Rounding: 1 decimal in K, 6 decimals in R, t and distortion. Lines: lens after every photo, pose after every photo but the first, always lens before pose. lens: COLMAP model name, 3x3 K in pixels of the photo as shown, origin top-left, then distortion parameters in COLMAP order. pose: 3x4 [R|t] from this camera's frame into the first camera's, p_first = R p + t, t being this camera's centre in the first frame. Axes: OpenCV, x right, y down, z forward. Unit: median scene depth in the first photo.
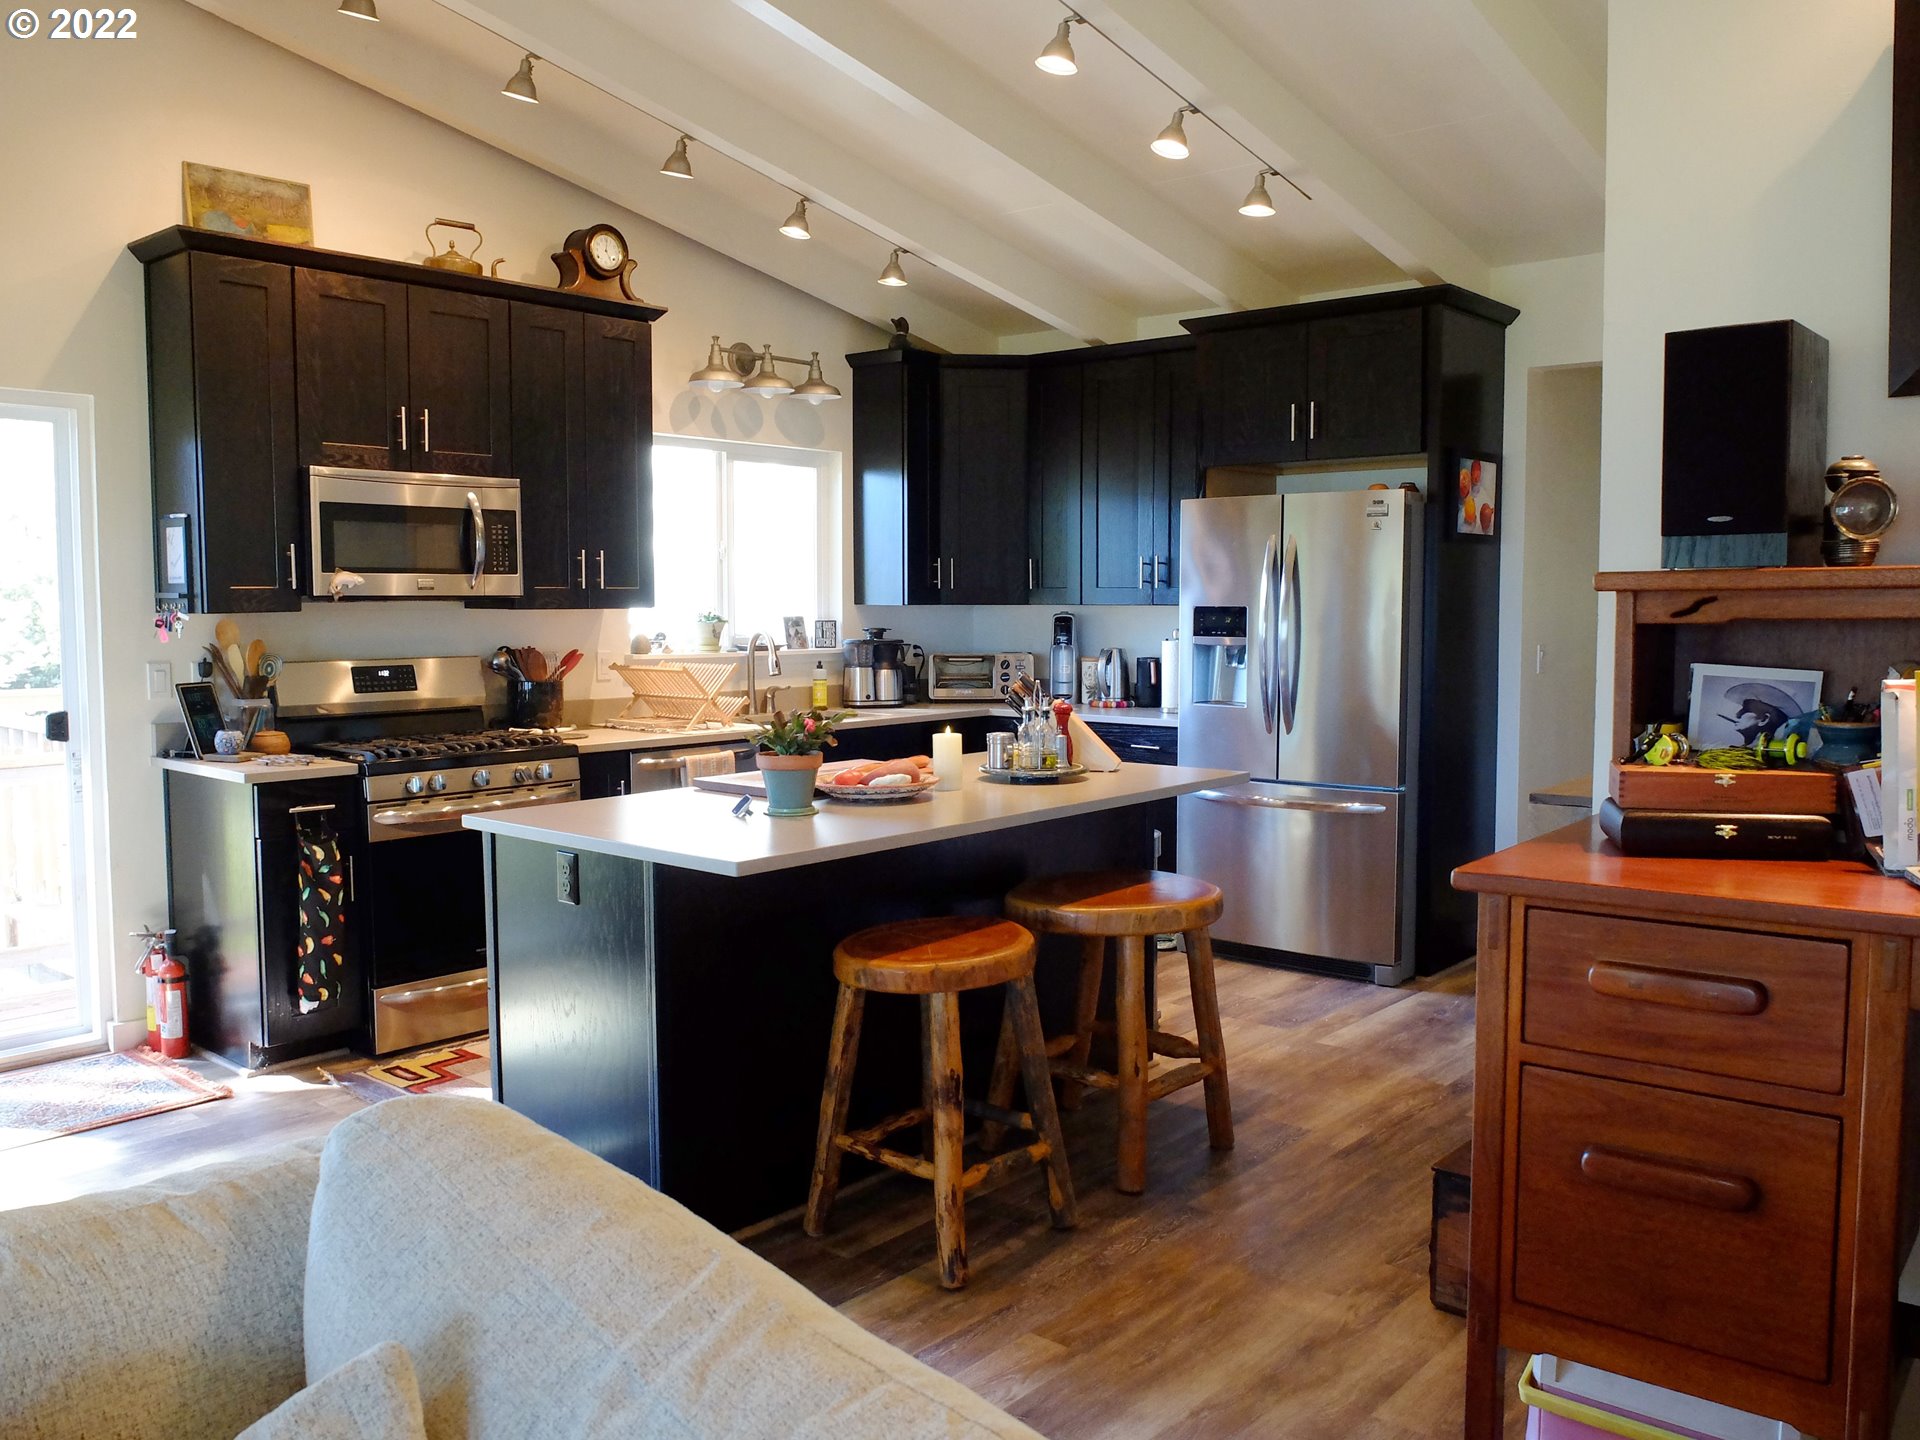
lens RADIAL K [[1519.4, 0, 962.2], [0, 1519.4, 717.1], [0, 0, 1]] dist [-0.067851, -0.000328]
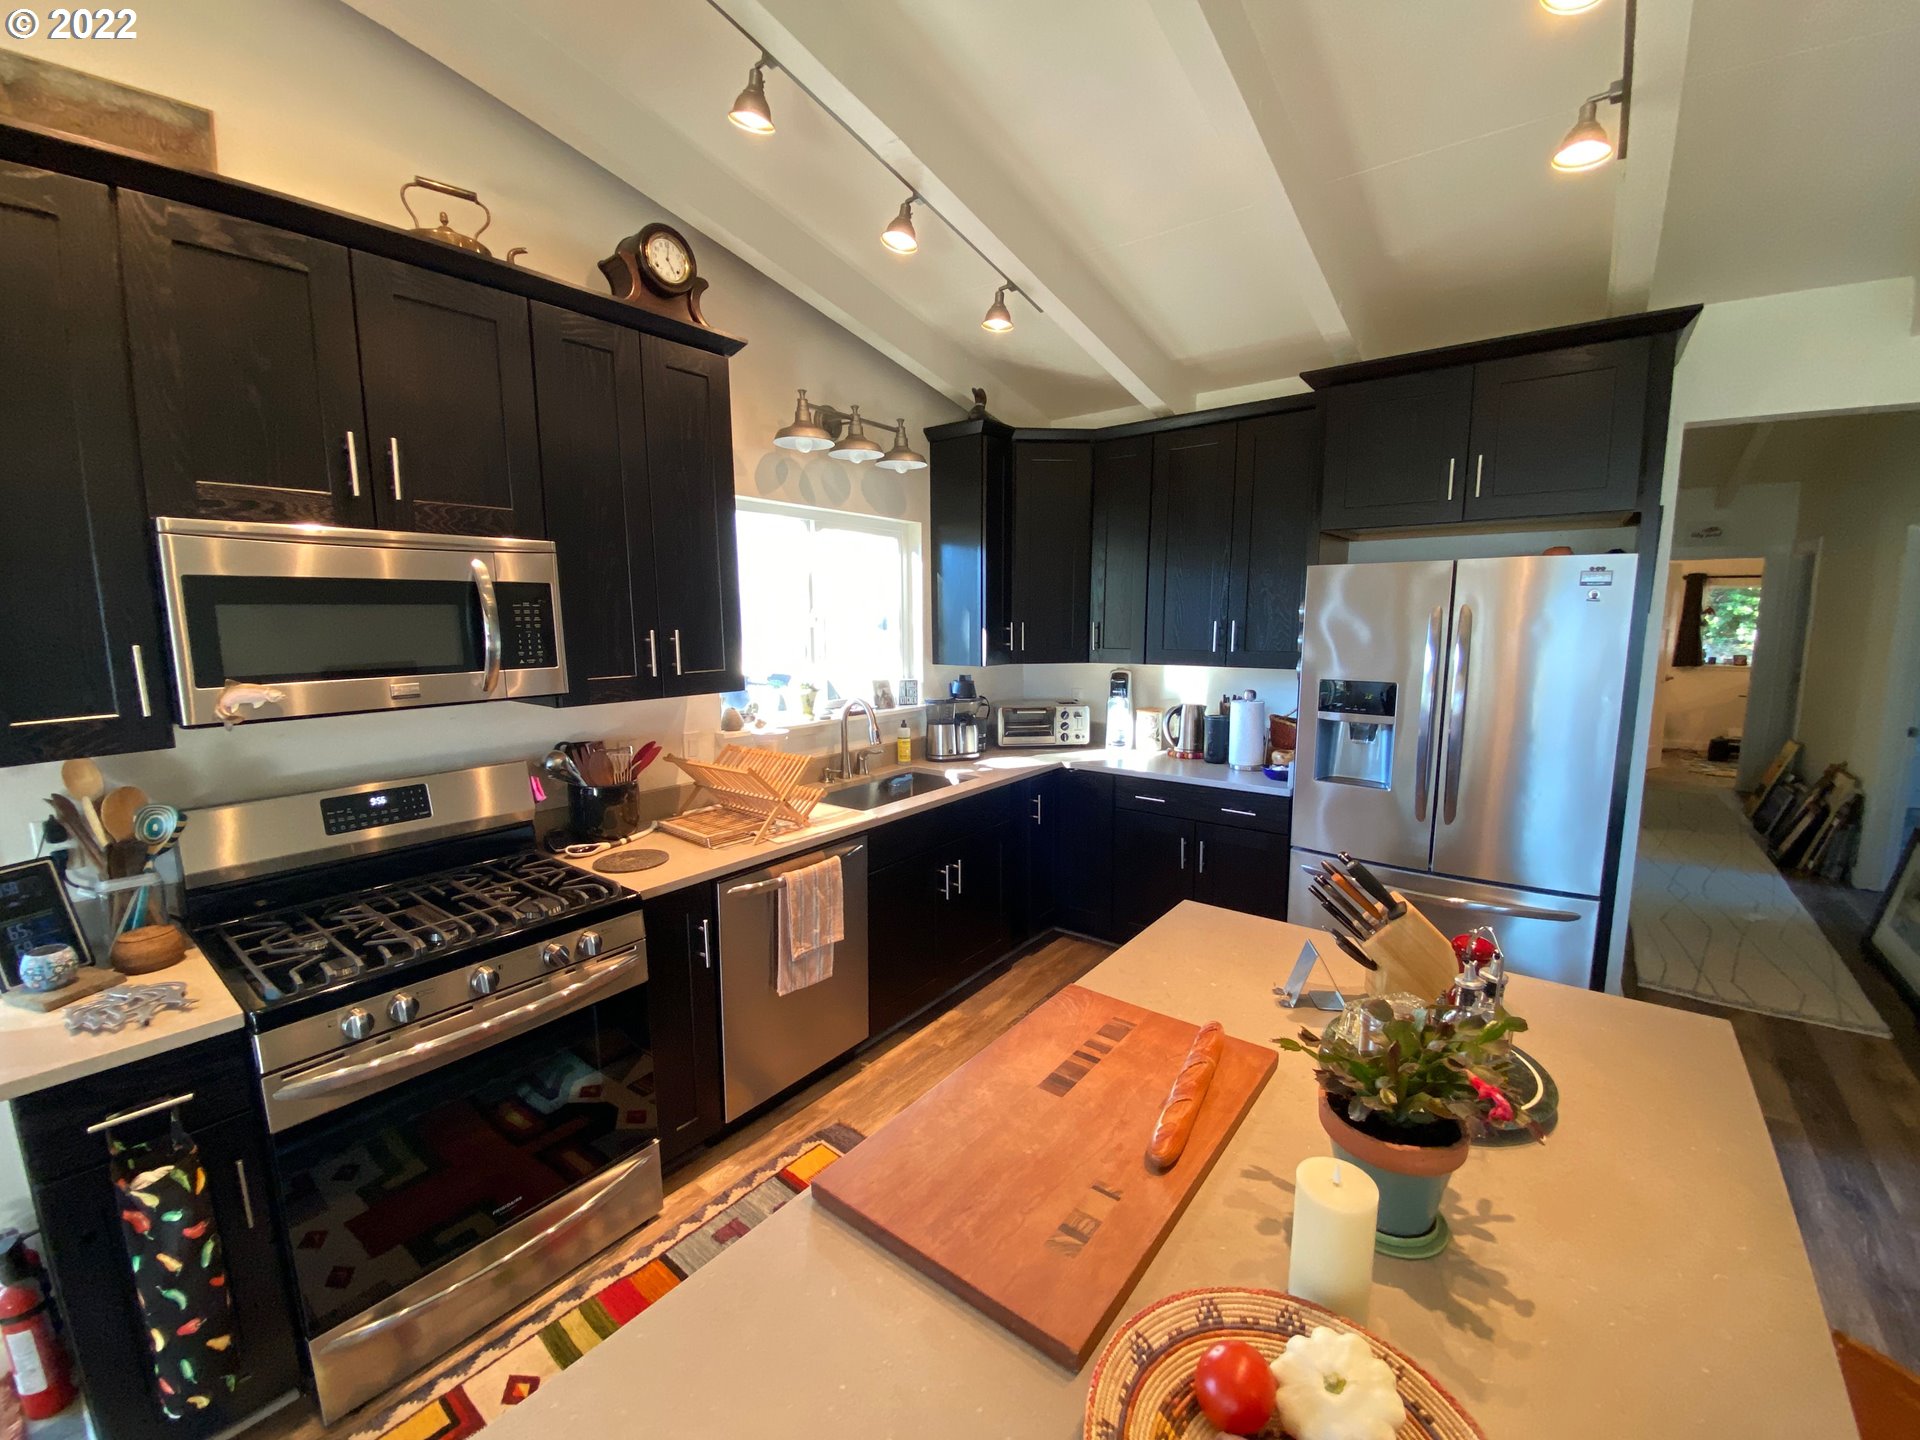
lens RADIAL K [[764.0, 0, 949.0], [0, 764.0, 719.6], [0, 0, 1]] dist [0.001807, -0.014355]
pose [[0.999119, -0.013980, 0.039573, -0.101713], [0.011736, 0.998340, 0.056379, -0.080658], [-0.040295, -0.055864, 0.997625, 0.554926]]
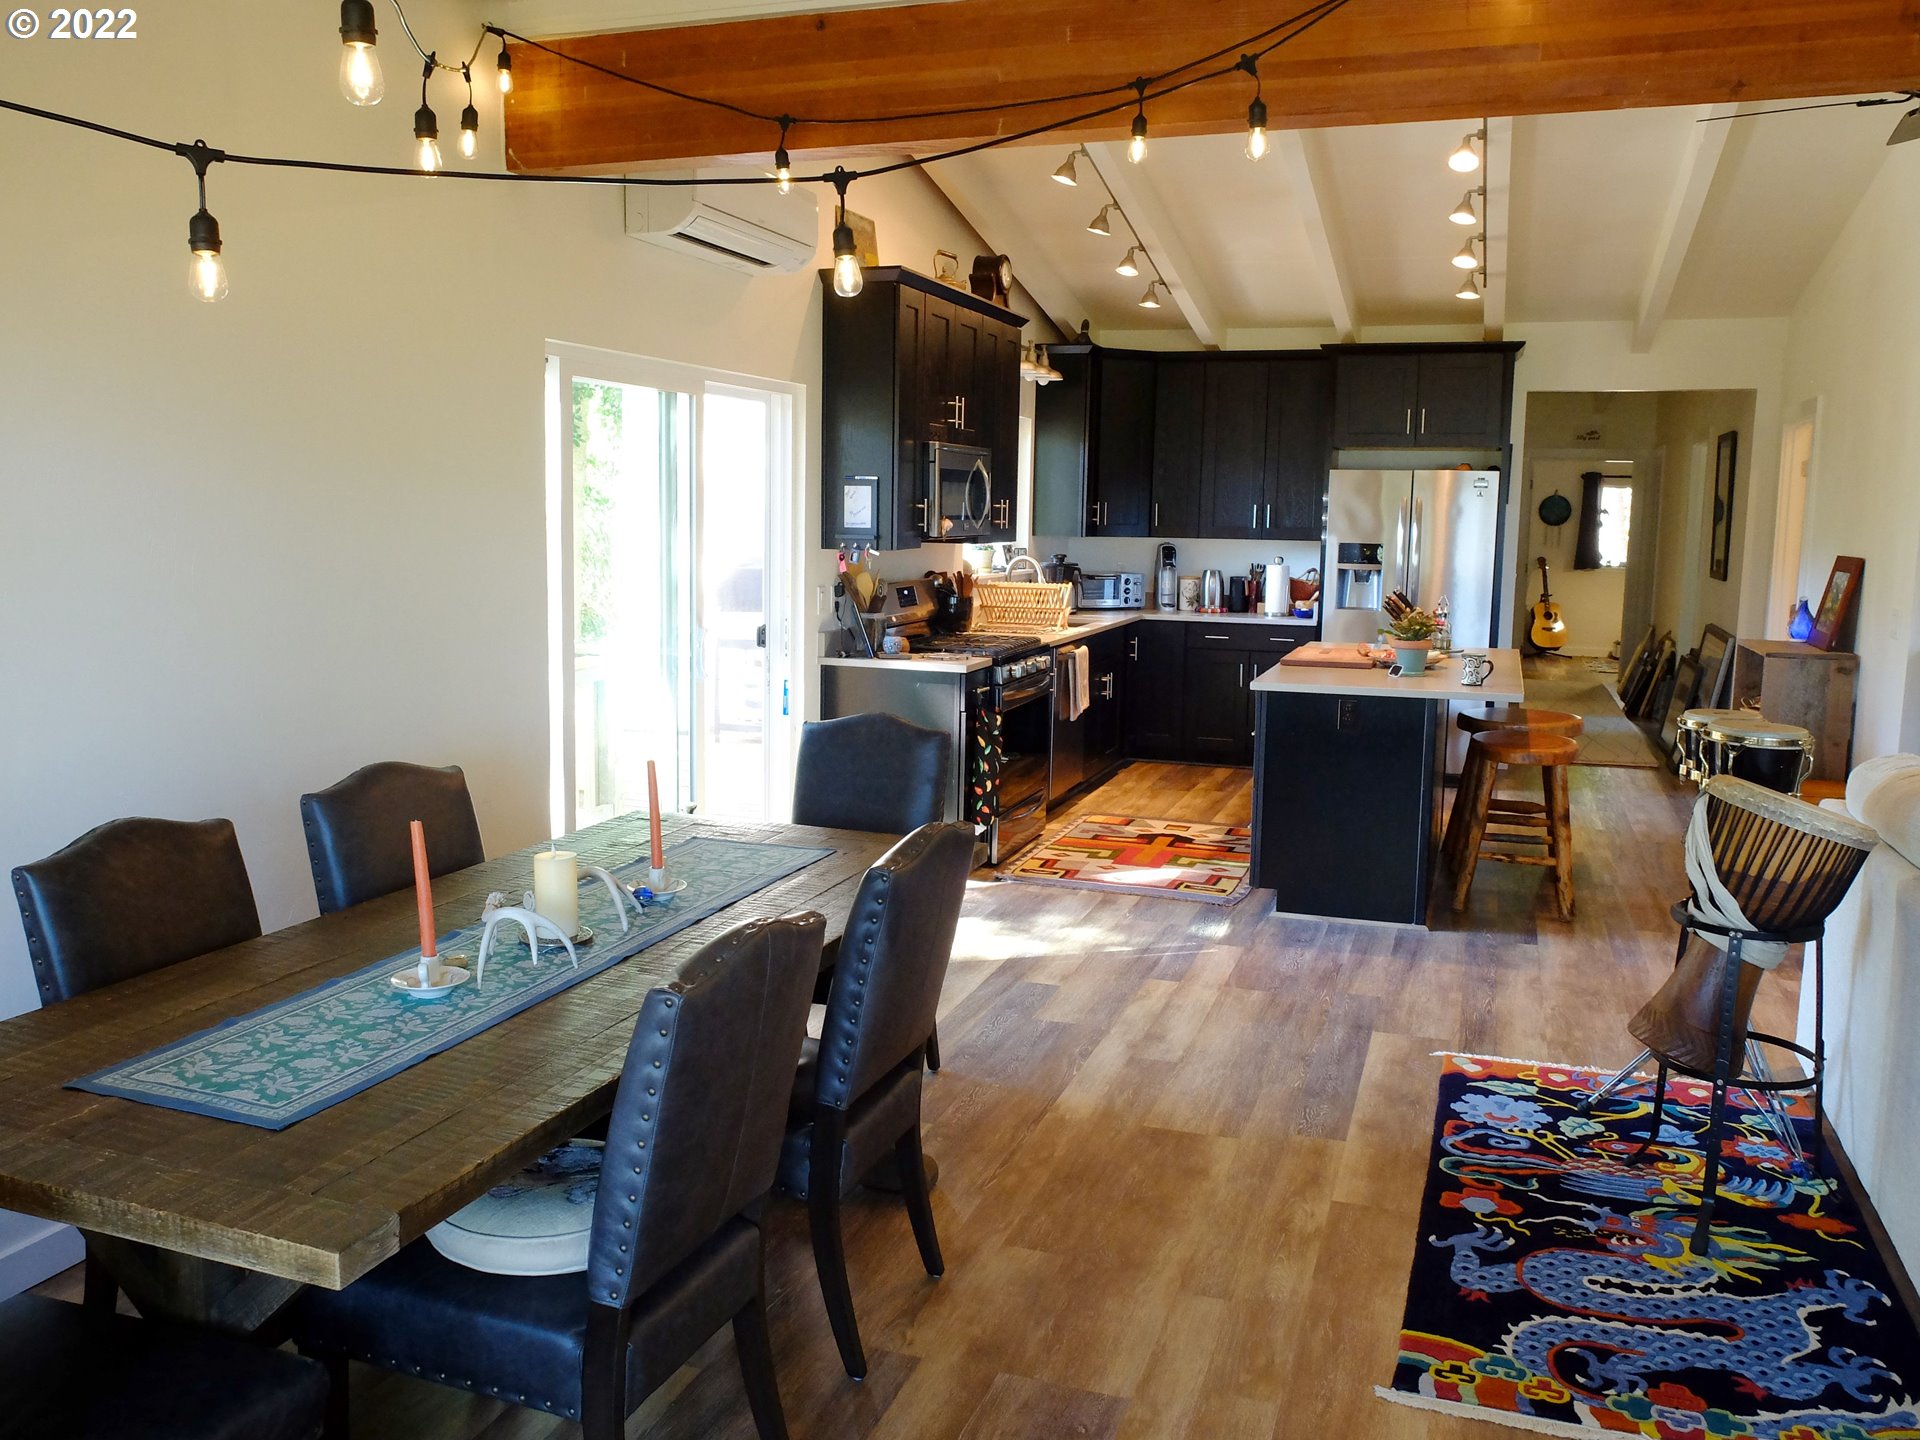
lens RADIAL K [[1519.4, 0, 962.2], [0, 1519.4, 717.1], [0, 0, 1]] dist [-0.067851, -0.000328]
pose [[0.930534, -0.038850, 0.364139, -0.761626], [0.016314, 0.997767, 0.064764, -0.005107], [-0.365842, -0.054325, 0.929090, -0.253982]]
